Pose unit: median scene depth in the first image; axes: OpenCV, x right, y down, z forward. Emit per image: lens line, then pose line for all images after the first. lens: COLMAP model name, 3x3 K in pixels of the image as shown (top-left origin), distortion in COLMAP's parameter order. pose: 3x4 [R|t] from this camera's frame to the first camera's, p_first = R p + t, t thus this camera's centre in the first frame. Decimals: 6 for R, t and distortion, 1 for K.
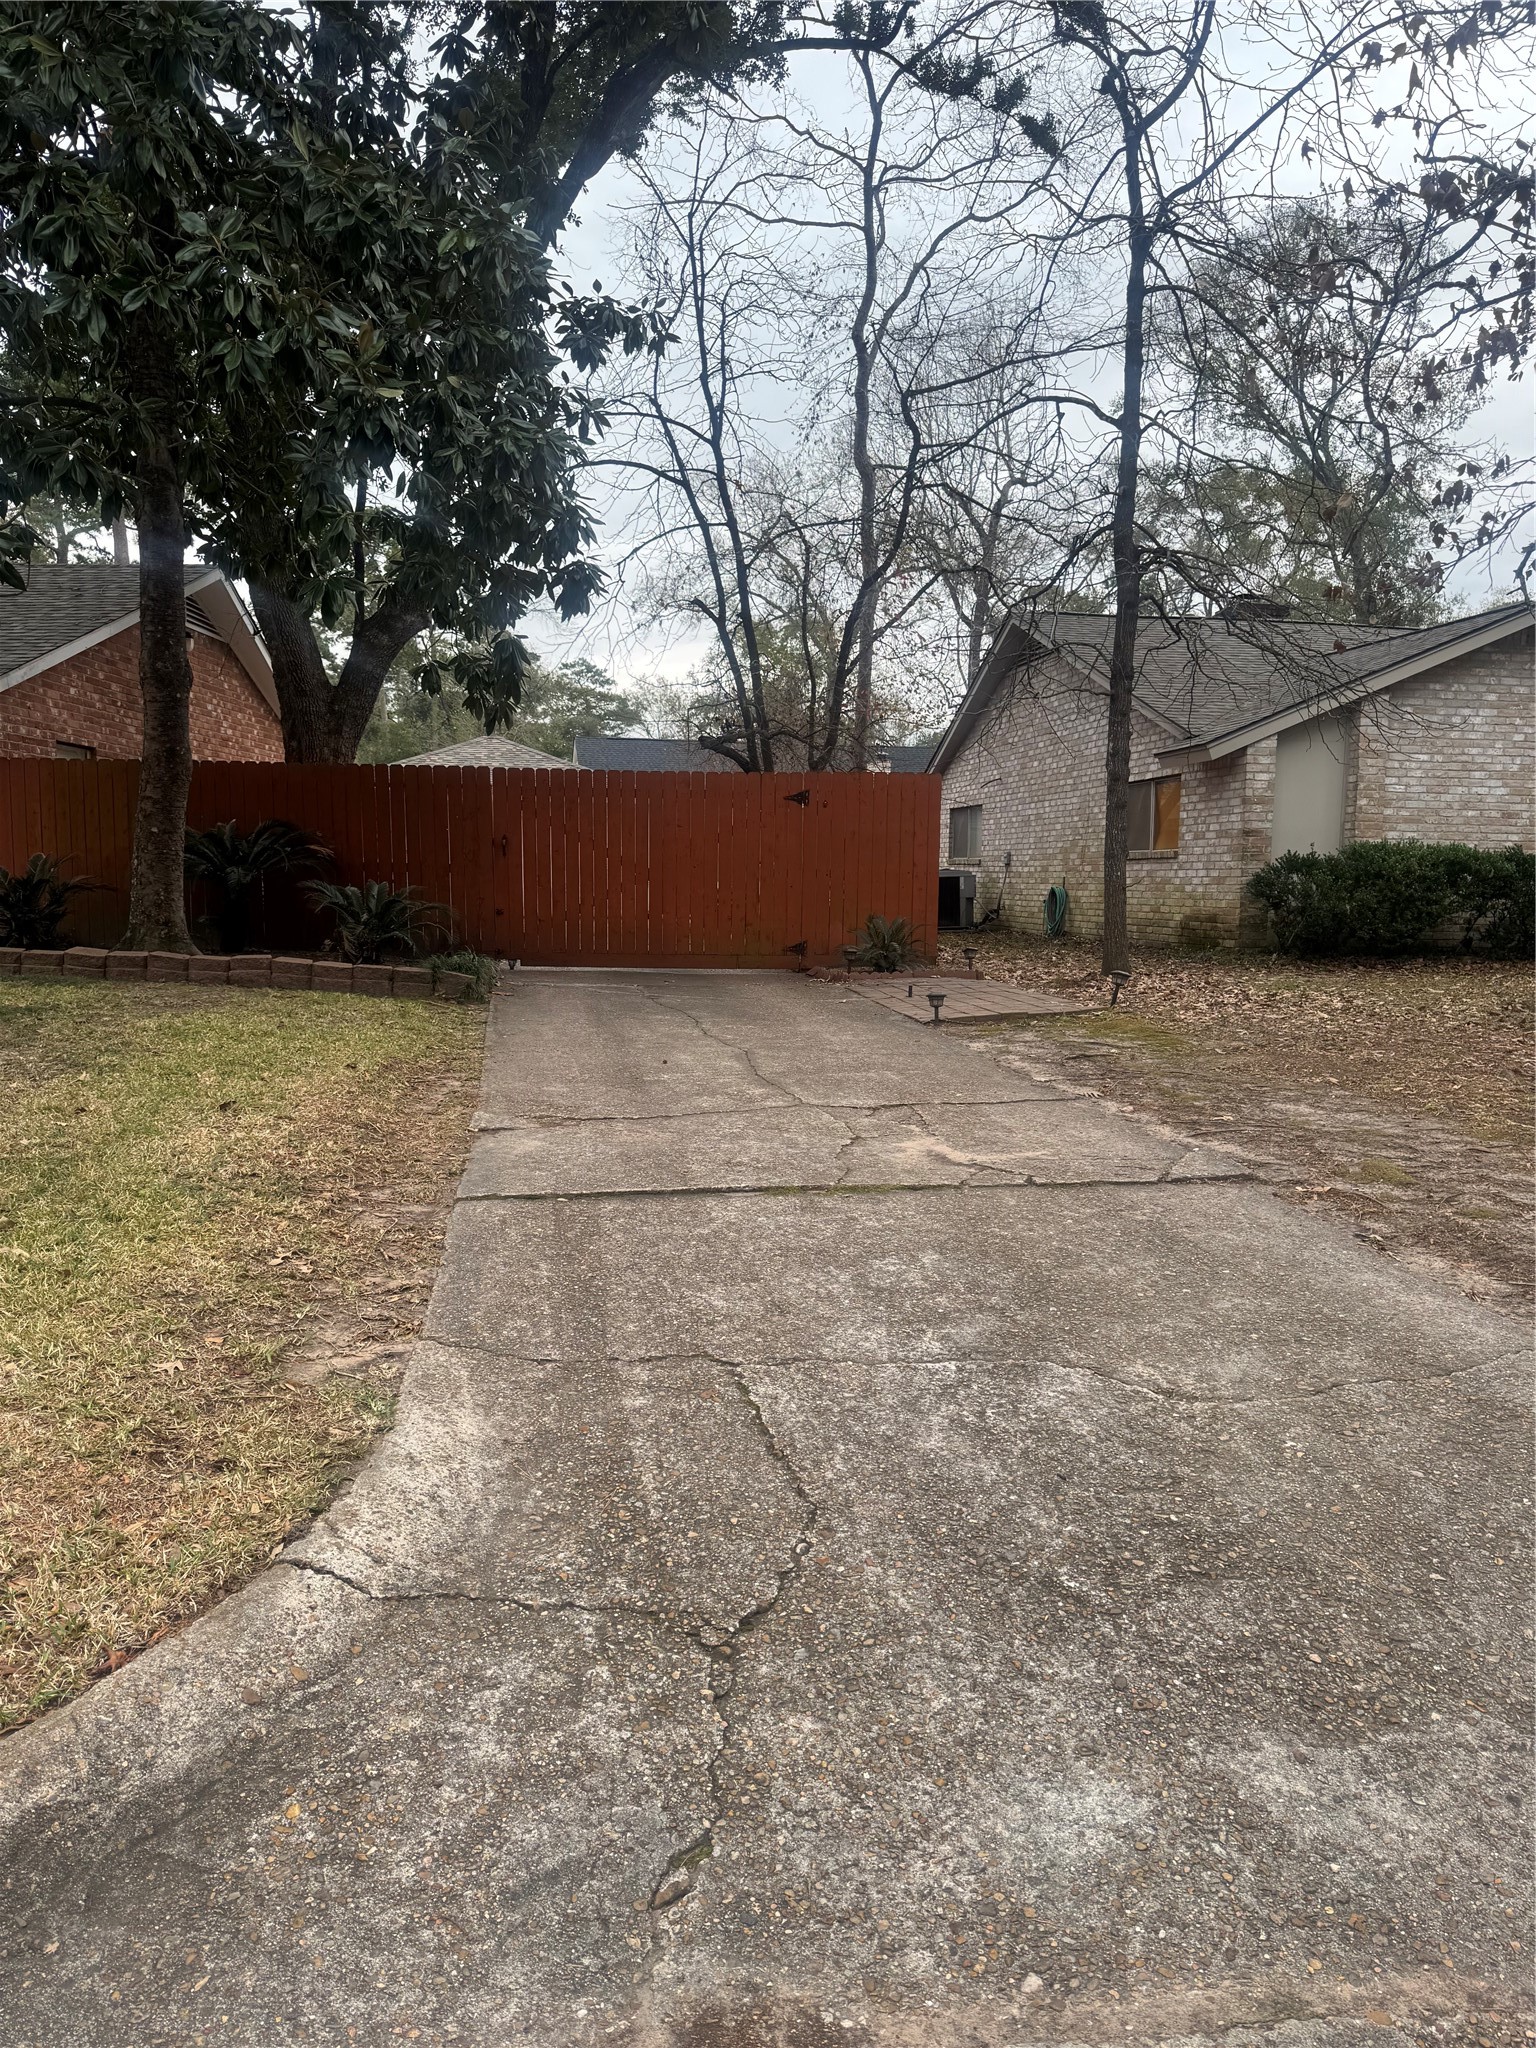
lens RADIAL K [[1503.7, 0, 768.0], [0, 1503.7, 1024.0], [0, 0, 1]] dist [0.034384, -0.001737]
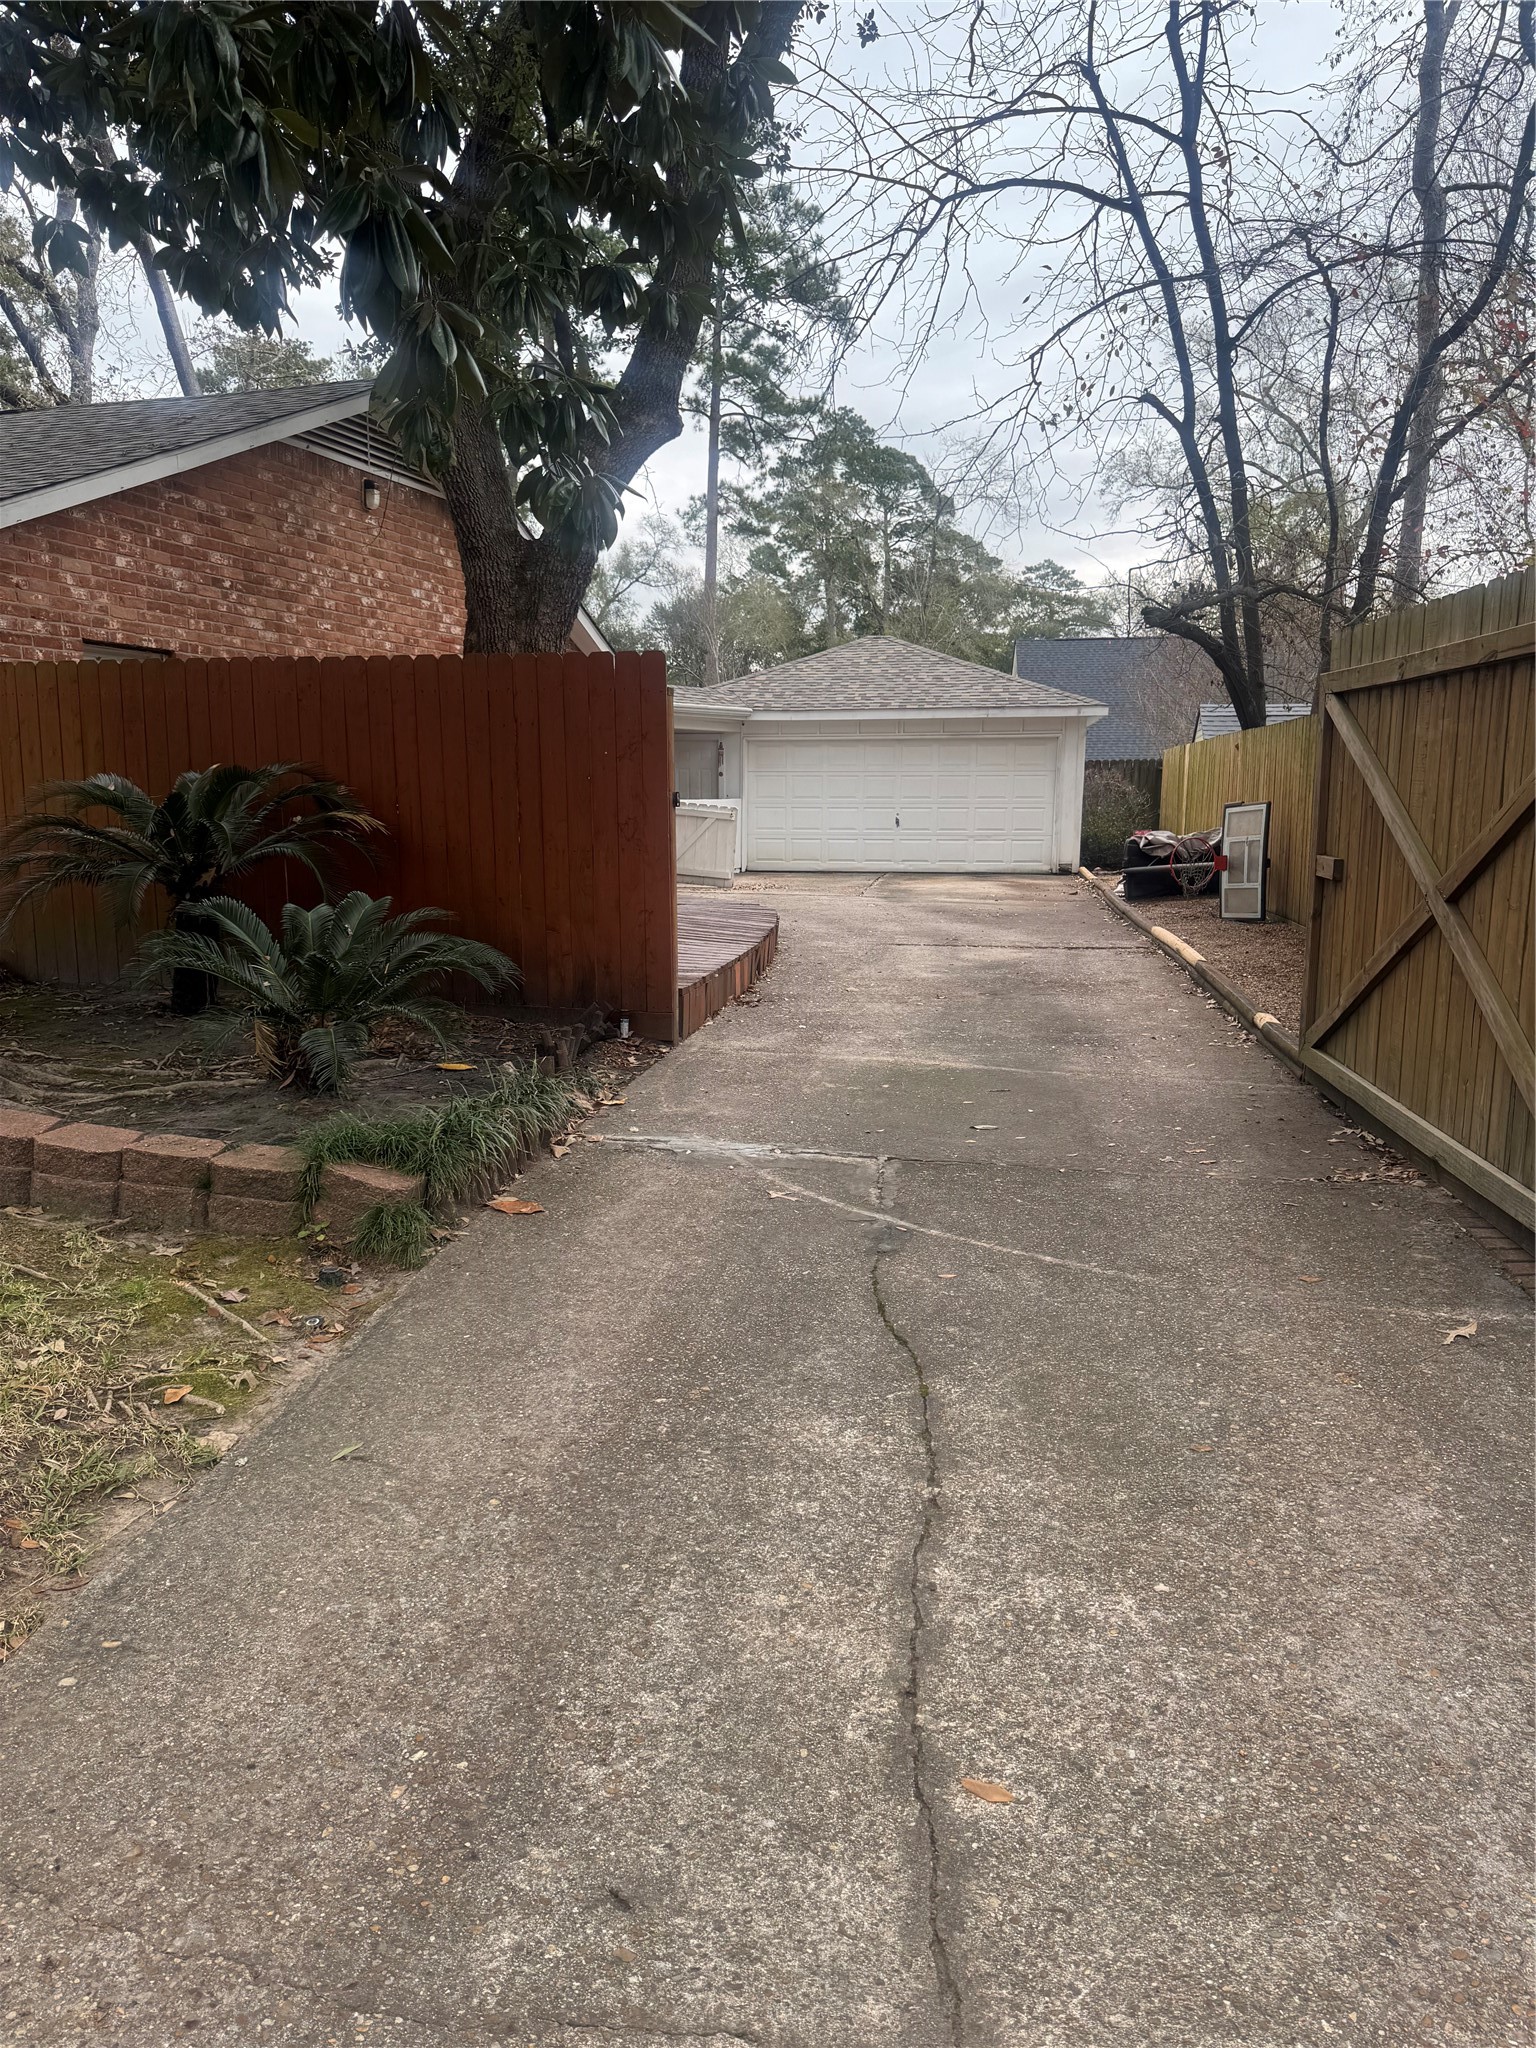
lens RADIAL K [[1503.7, 0, 768.0], [0, 1503.7, 1024.0], [0, 0, 1]] dist [0.034384, -0.001737]
pose [[0.953259, 0.033818, -0.300256, 0.001443], [-0.017902, 0.998292, 0.055605, -0.042569], [0.301624, -0.047631, 0.952237, 0.304152]]
